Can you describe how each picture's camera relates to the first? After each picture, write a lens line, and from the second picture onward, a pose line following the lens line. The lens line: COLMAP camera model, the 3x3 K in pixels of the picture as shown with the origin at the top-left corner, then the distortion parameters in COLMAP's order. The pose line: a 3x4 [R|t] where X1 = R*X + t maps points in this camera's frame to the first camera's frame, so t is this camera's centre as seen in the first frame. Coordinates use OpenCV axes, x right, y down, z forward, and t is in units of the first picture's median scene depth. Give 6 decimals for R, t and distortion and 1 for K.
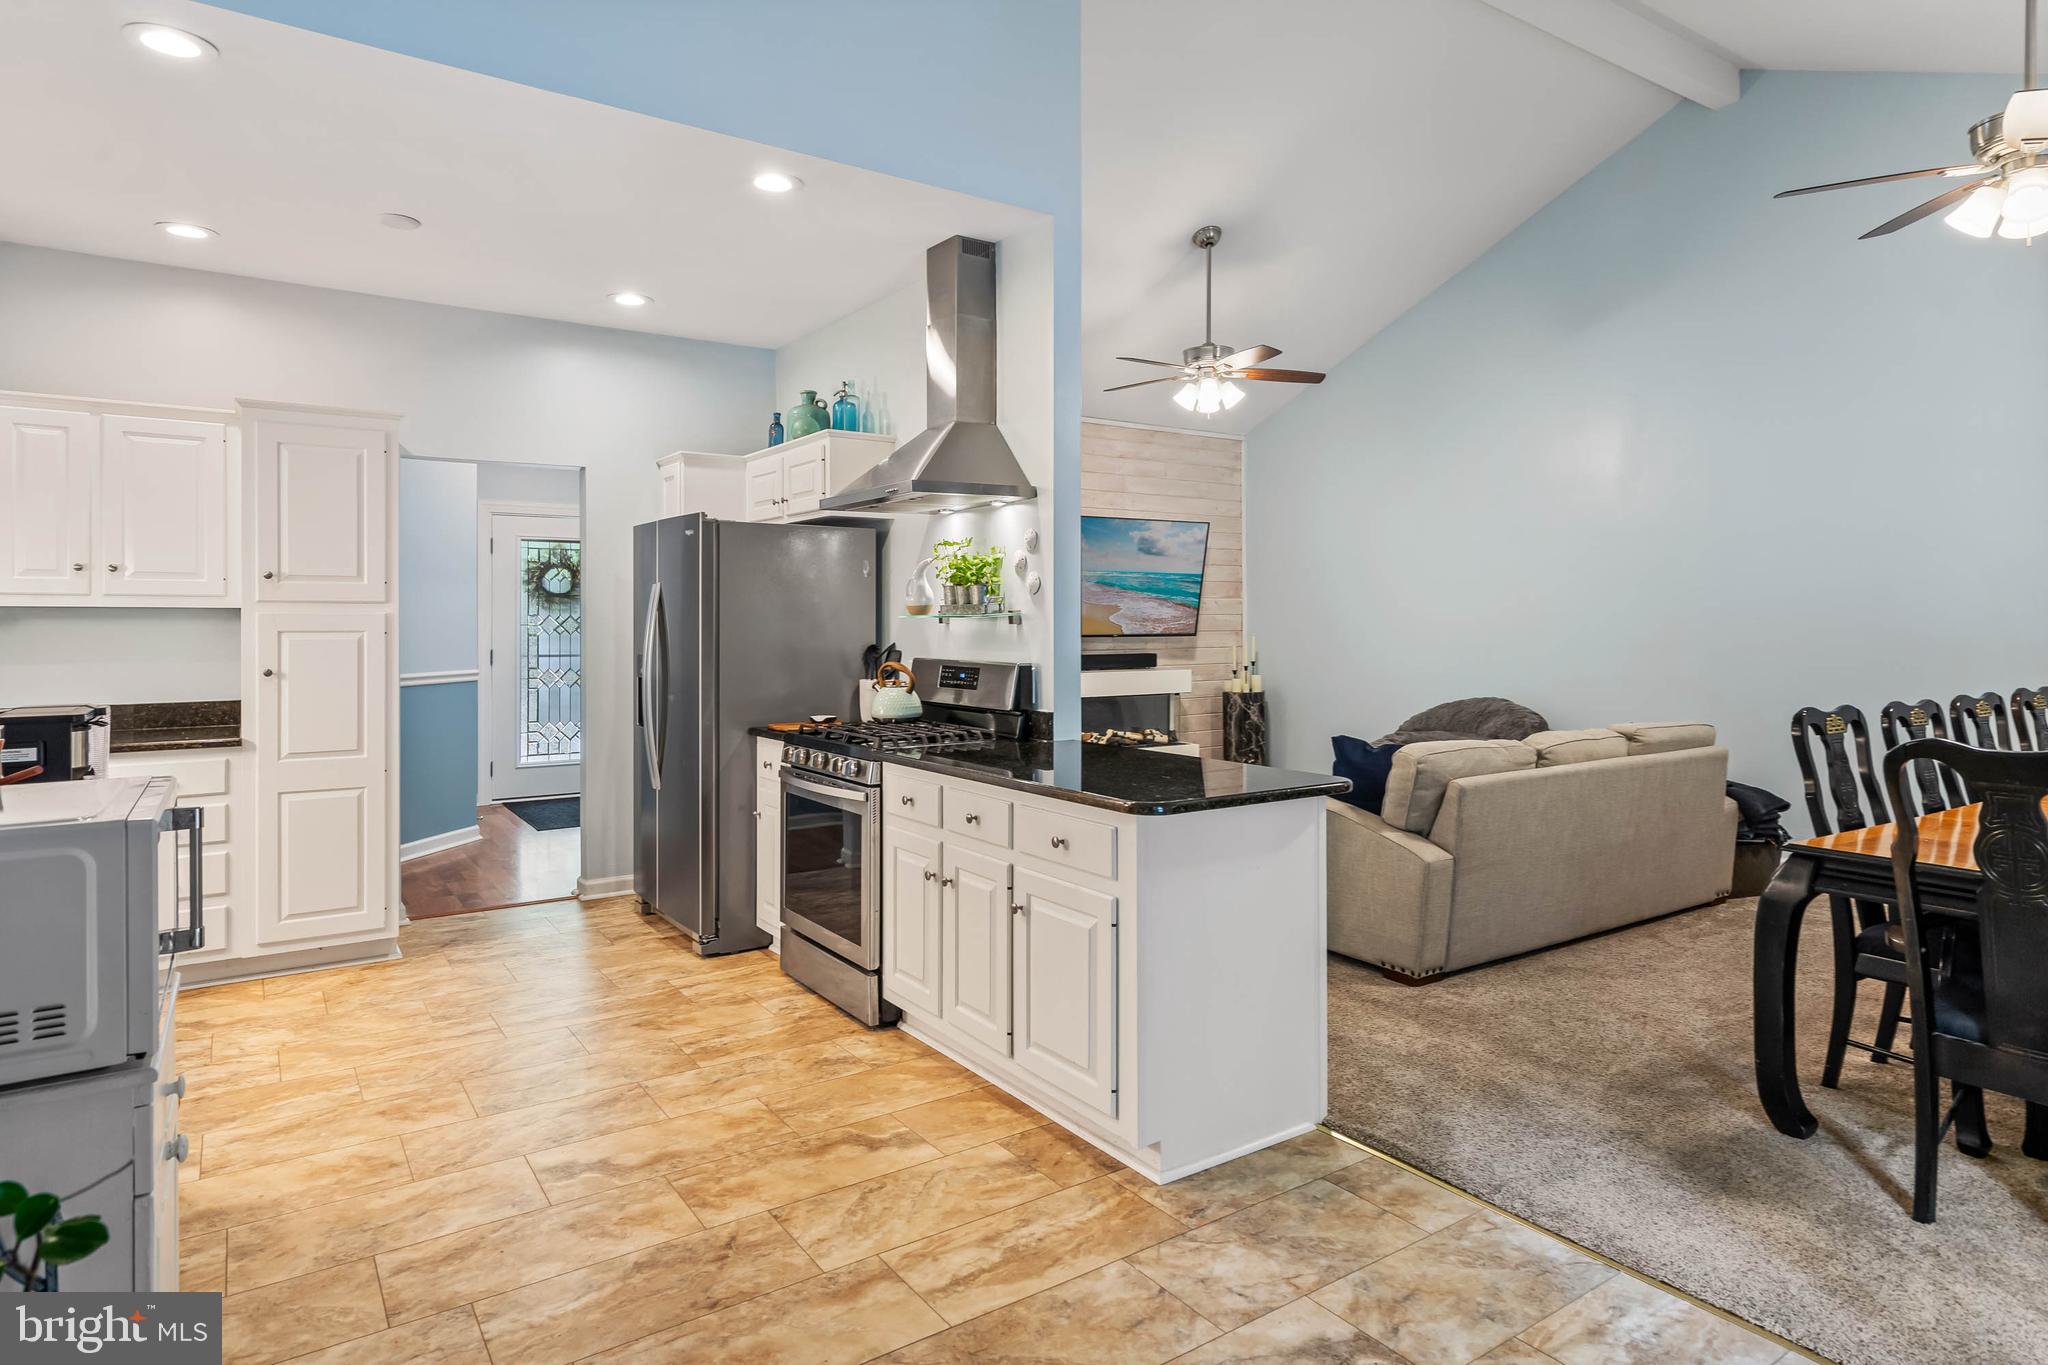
lens RADIAL K [[1158.2, 0, 1031.6], [0, 1158.2, 616.8], [0, 0, 1]] dist [0.001237, 0.001073]
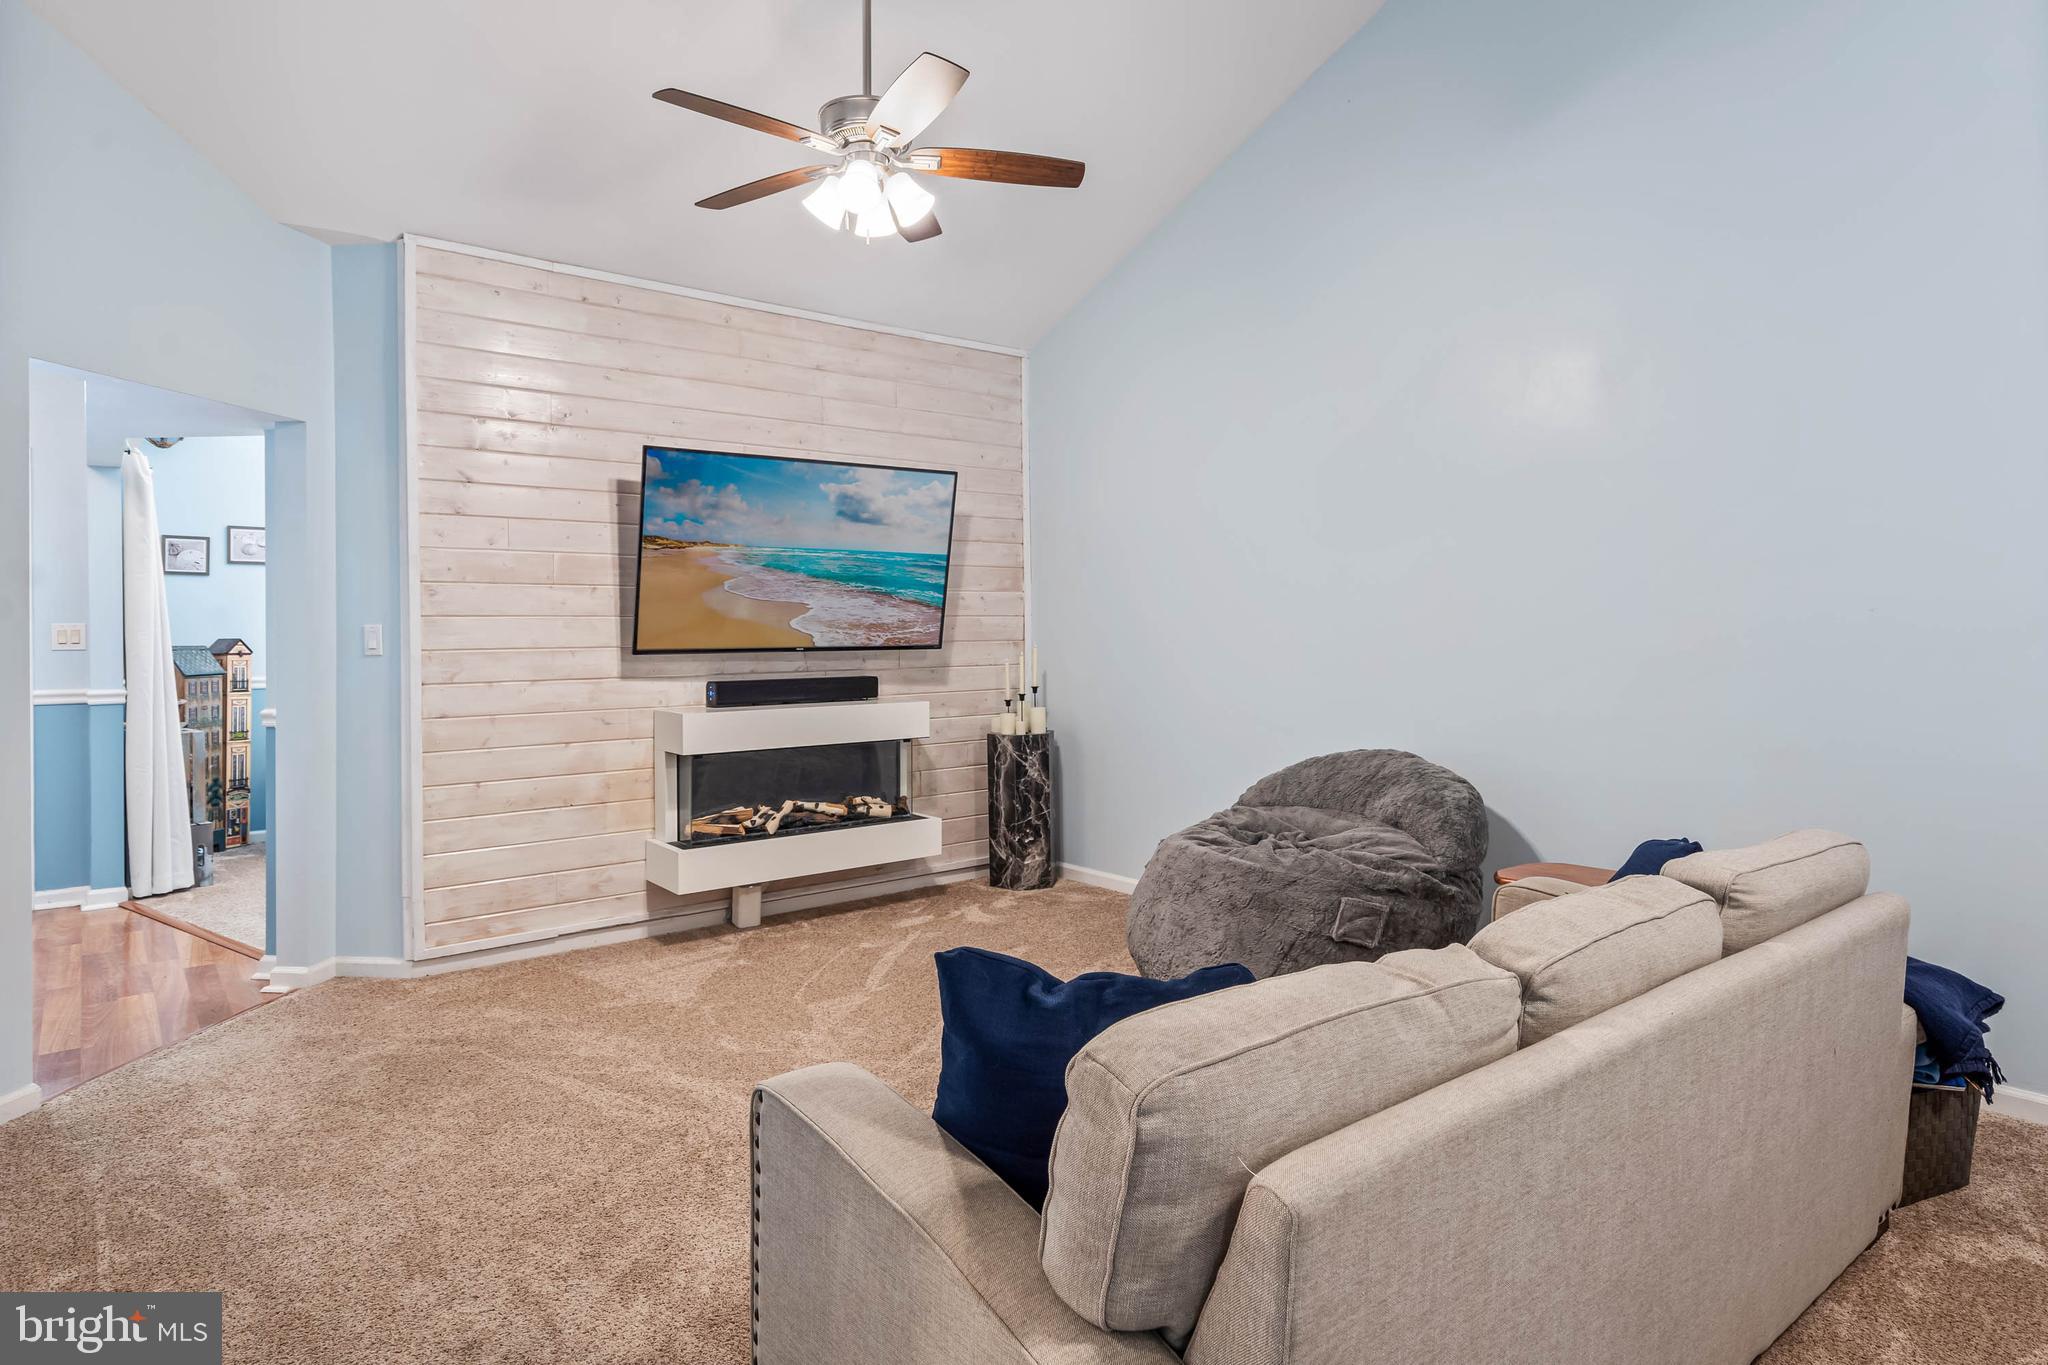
lens RADIAL K [[1160.1, 0, 1017.6], [0, 1160.1, 629.2], [0, 0, 1]] dist [0.004537, 0.000261]
pose [[0.997384, -0.005695, 0.072066, 0.143958], [0.005524, 0.999981, 0.002580, 0.004245], [-0.072080, -0.002175, 0.997396, 0.365971]]
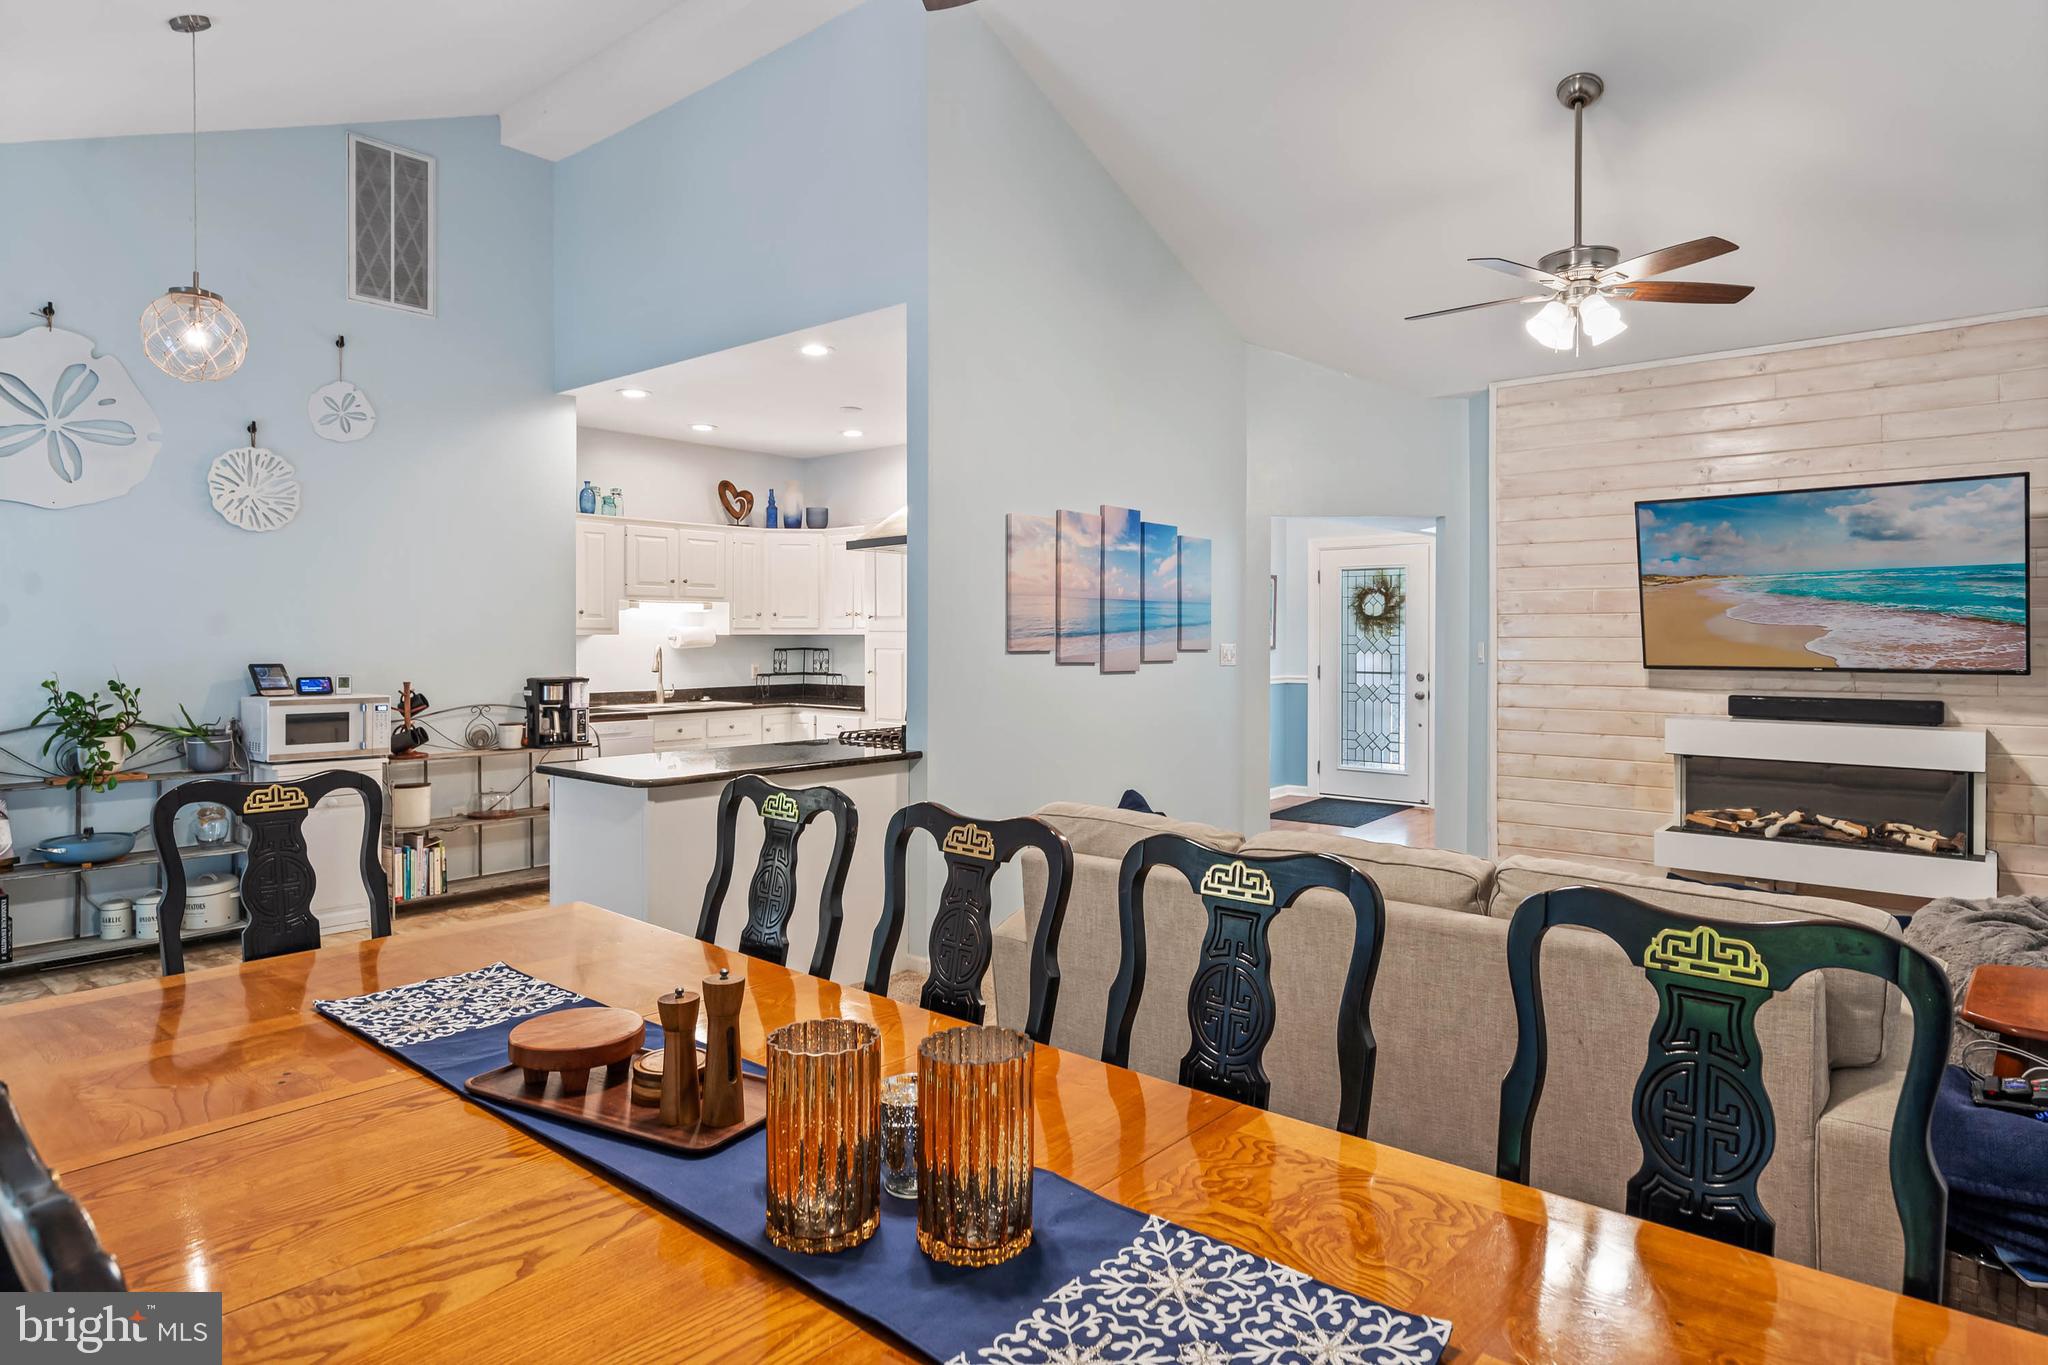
lens RADIAL K [[1160.1, 0, 1017.6], [0, 1160.1, 629.2], [0, 0, 1]] dist [0.004537, 0.000261]
pose [[0.272678, -0.003685, -0.962098, 0.579124], [0.004200, 0.999988, -0.002640, -0.006746], [0.962096, -0.003321, 0.272690, 0.386619]]
